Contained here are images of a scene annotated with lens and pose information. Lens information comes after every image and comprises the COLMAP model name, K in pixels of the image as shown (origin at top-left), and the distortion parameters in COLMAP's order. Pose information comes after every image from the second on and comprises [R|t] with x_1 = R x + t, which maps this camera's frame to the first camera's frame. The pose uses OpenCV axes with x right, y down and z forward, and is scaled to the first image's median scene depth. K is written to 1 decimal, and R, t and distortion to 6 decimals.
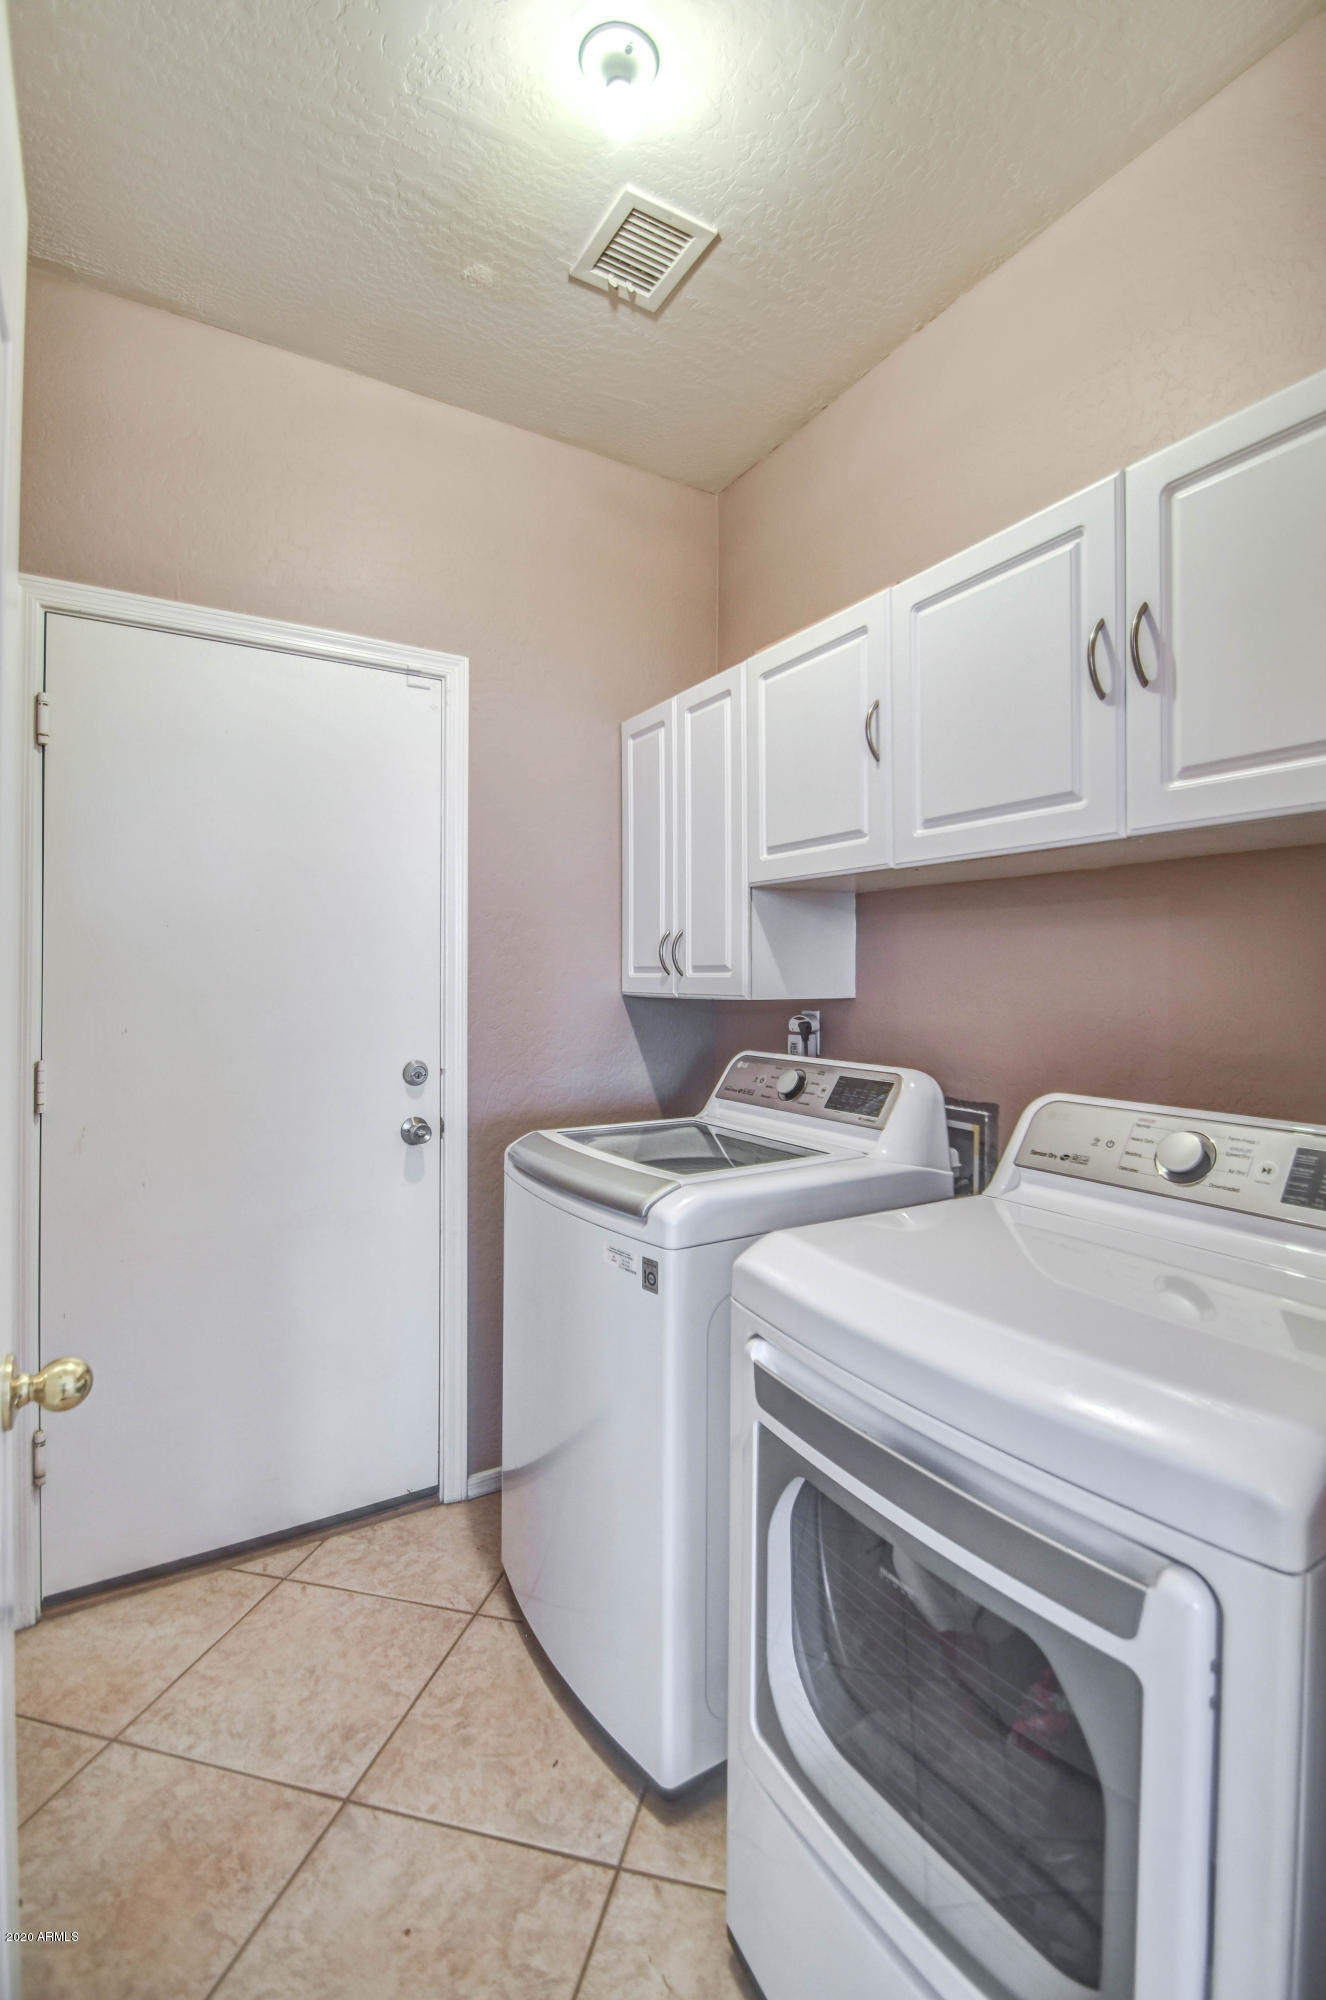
lens RADIAL K [[911.3, 0, 663.0], [0, 911.3, 1000.0], [0, 0, 1]] dist [-0.018770, -0.000463]
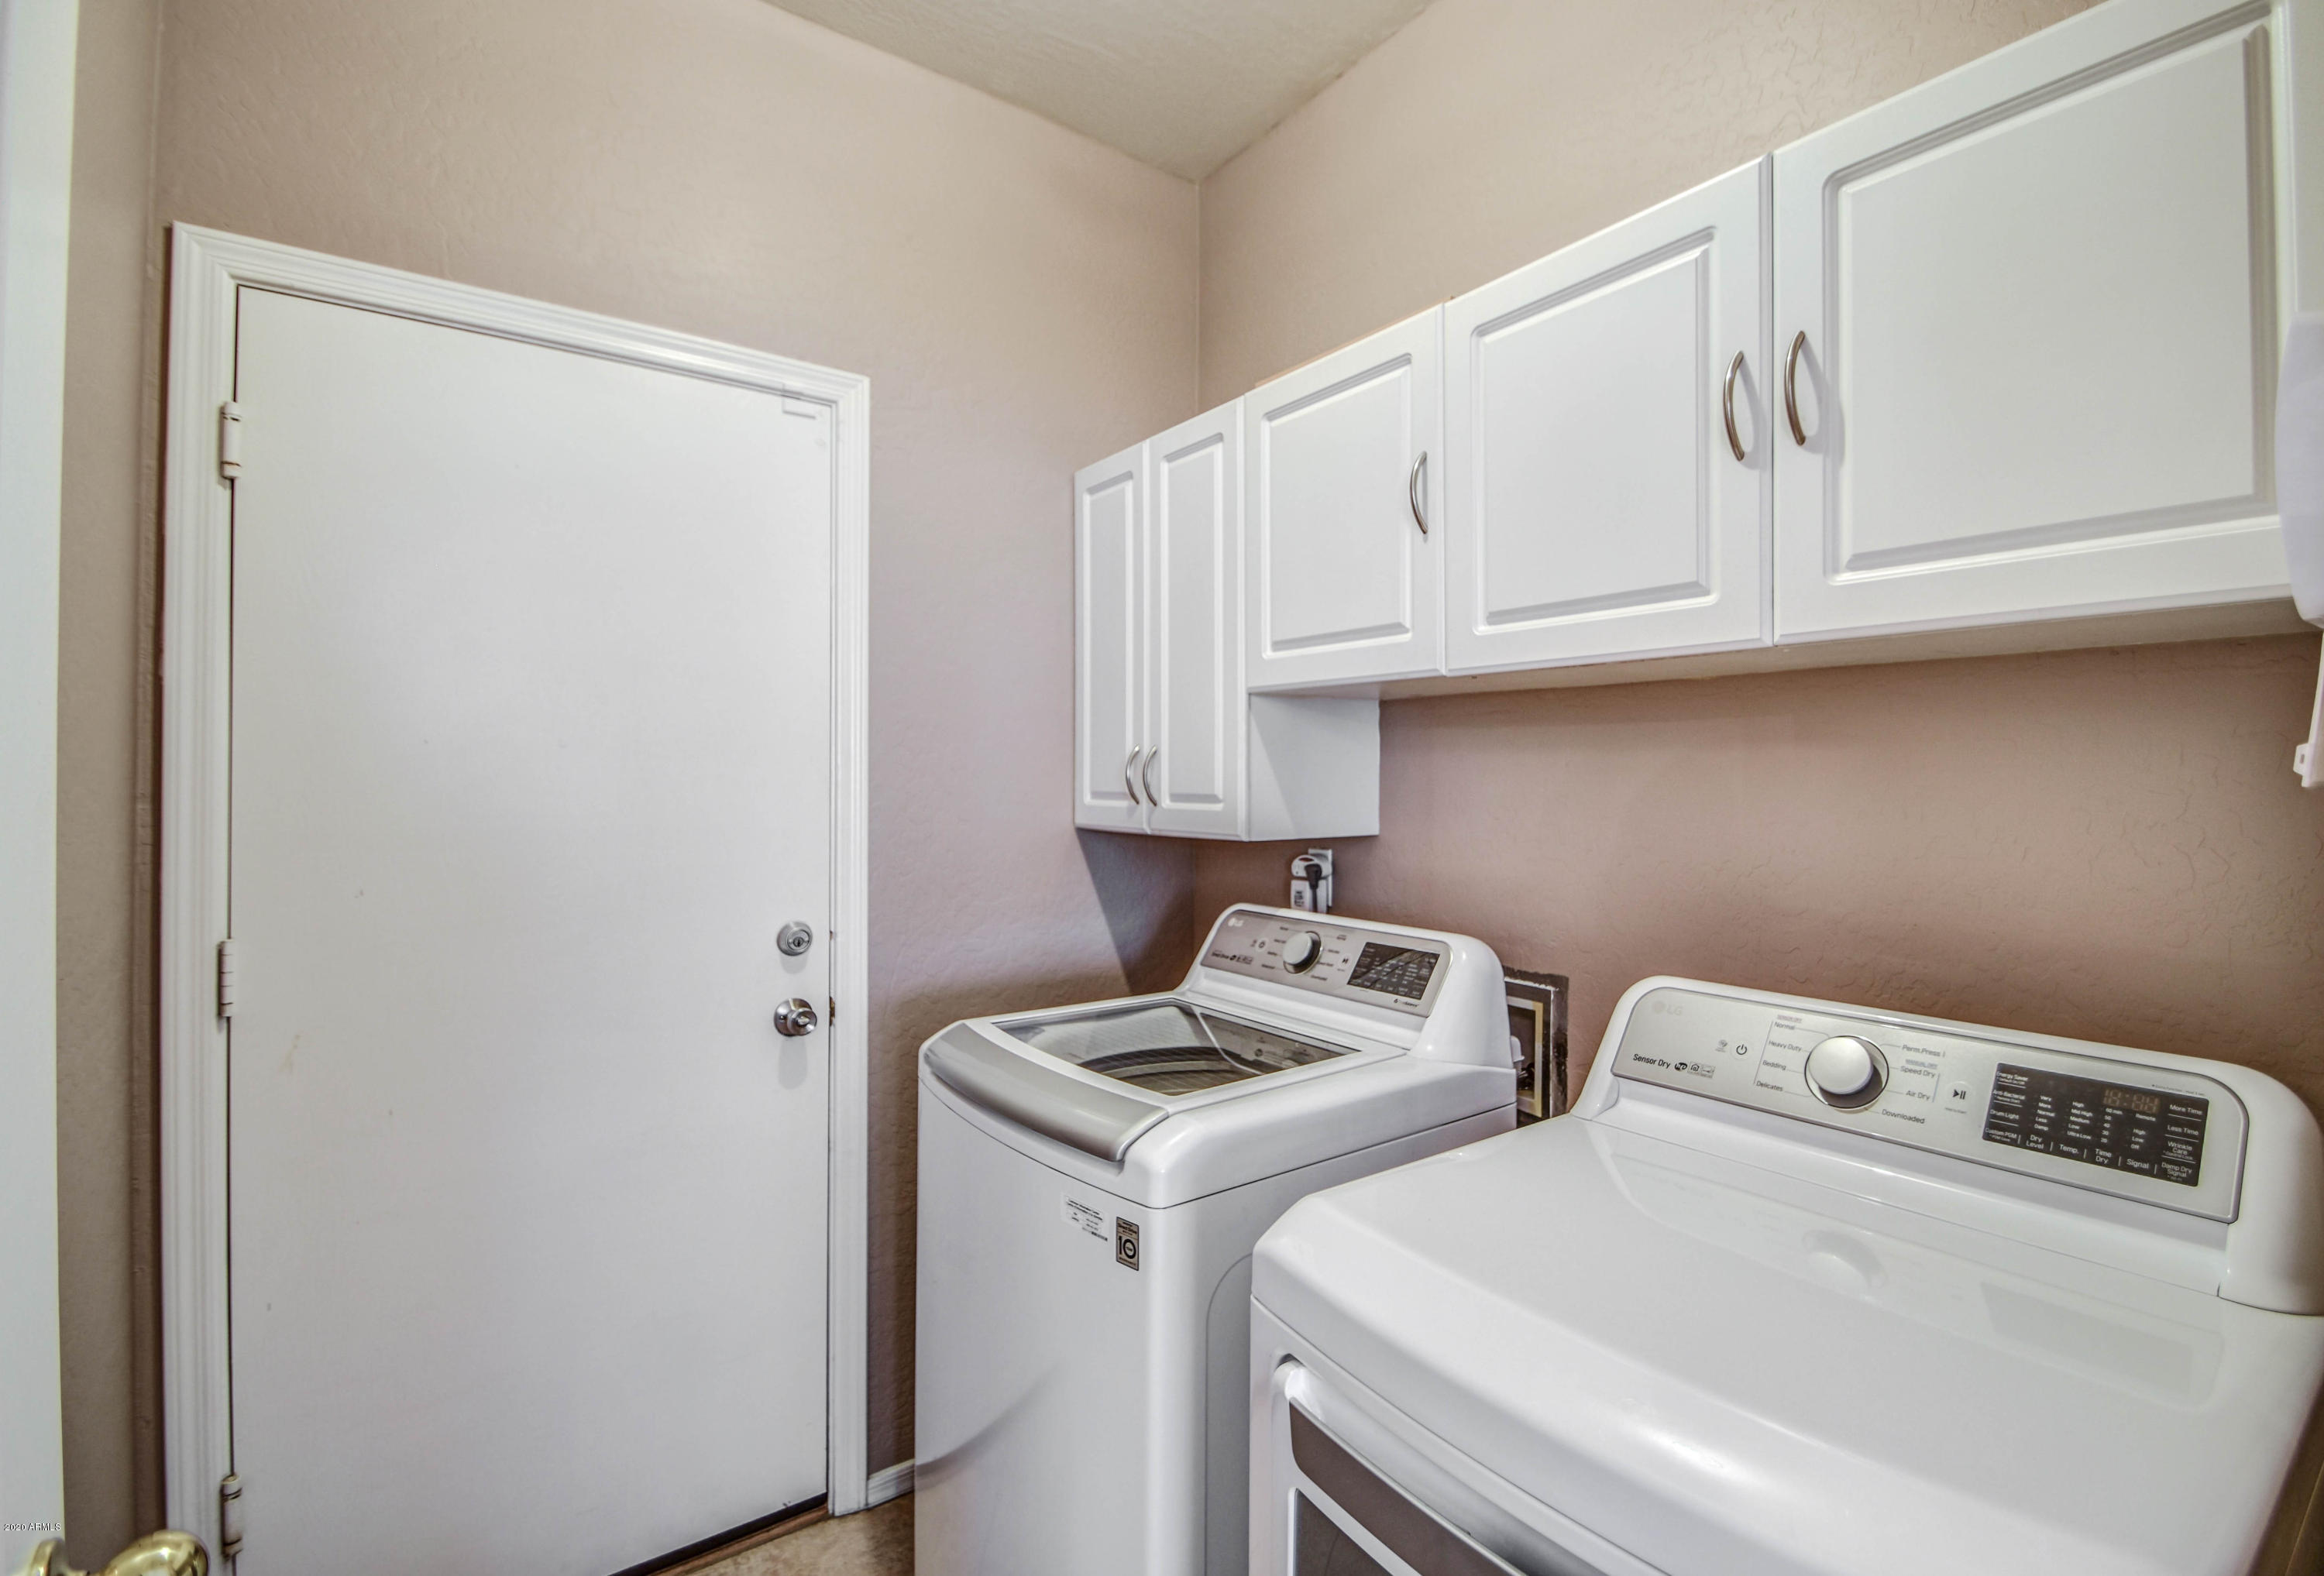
lens RADIAL K [[1040.8, 0, 1209.2], [0, 1040.8, 790.6], [0, 0, 1]] dist [-0.009746, -0.006706]
pose [[0.994778, 0.000605, 0.102059, -0.027885], [-0.000342, 0.999997, -0.002595, -0.043078], [-0.102060, 0.002546, 0.994775, 0.147333]]
